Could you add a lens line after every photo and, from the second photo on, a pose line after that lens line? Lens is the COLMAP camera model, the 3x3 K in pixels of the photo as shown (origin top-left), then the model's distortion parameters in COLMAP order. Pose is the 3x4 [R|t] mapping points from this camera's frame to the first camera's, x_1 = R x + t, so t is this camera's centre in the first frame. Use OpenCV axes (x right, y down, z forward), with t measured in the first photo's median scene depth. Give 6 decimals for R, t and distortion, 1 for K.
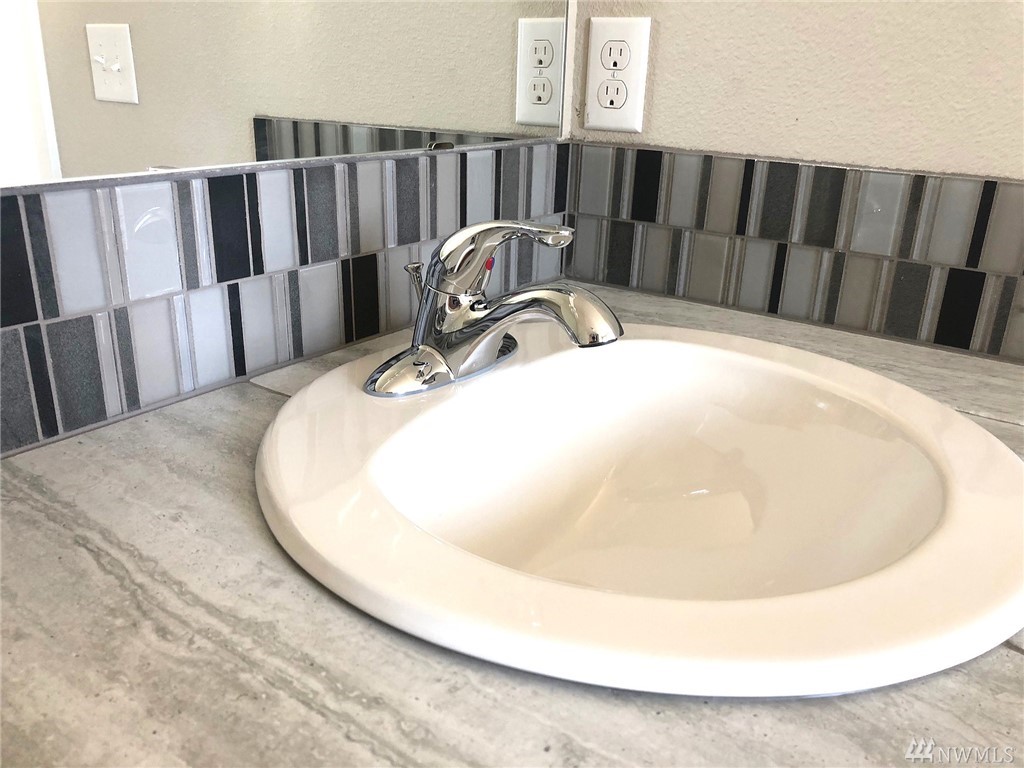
lens RADIAL K [[840.2, 0, 509.2], [0, 840.2, 384.9], [0, 0, 1]] dist [0.027054, -0.012414]
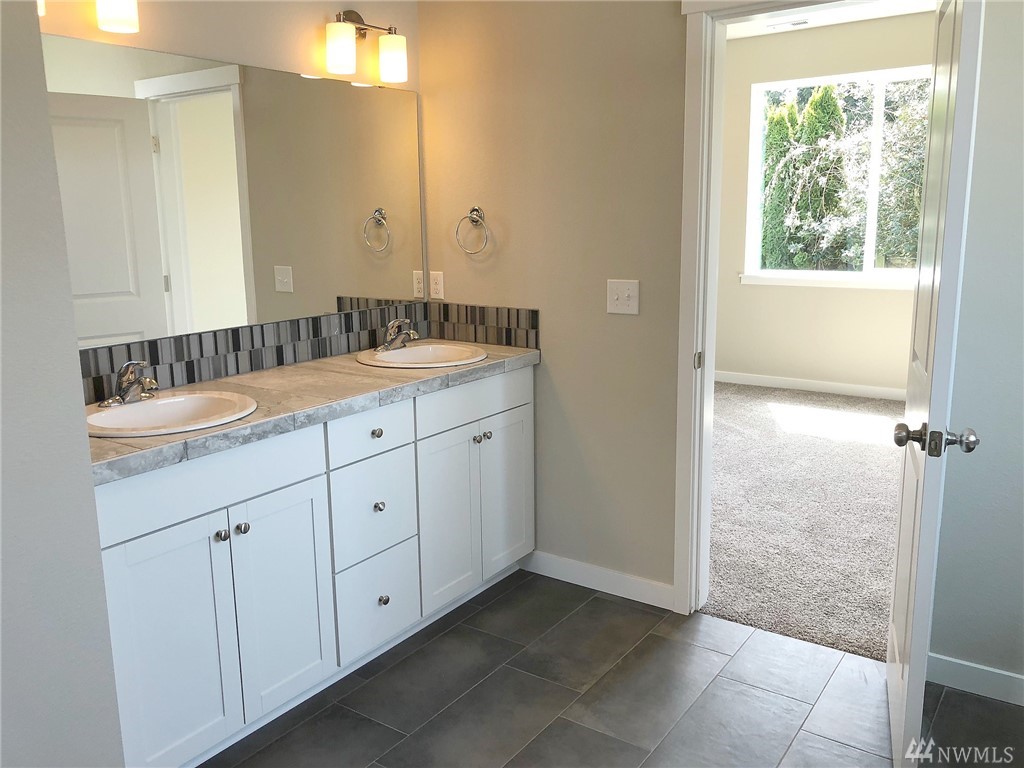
lens RADIAL K [[840.2, 0, 513.8], [0, 840.2, 383.2], [0, 0, 1]] dist [0.027054, -0.012414]
pose [[0.999231, -0.039063, -0.003508, 0.521482], [0.037967, 0.985847, -0.163291, 0.797494], [0.009837, 0.163032, 0.986572, -3.028804]]
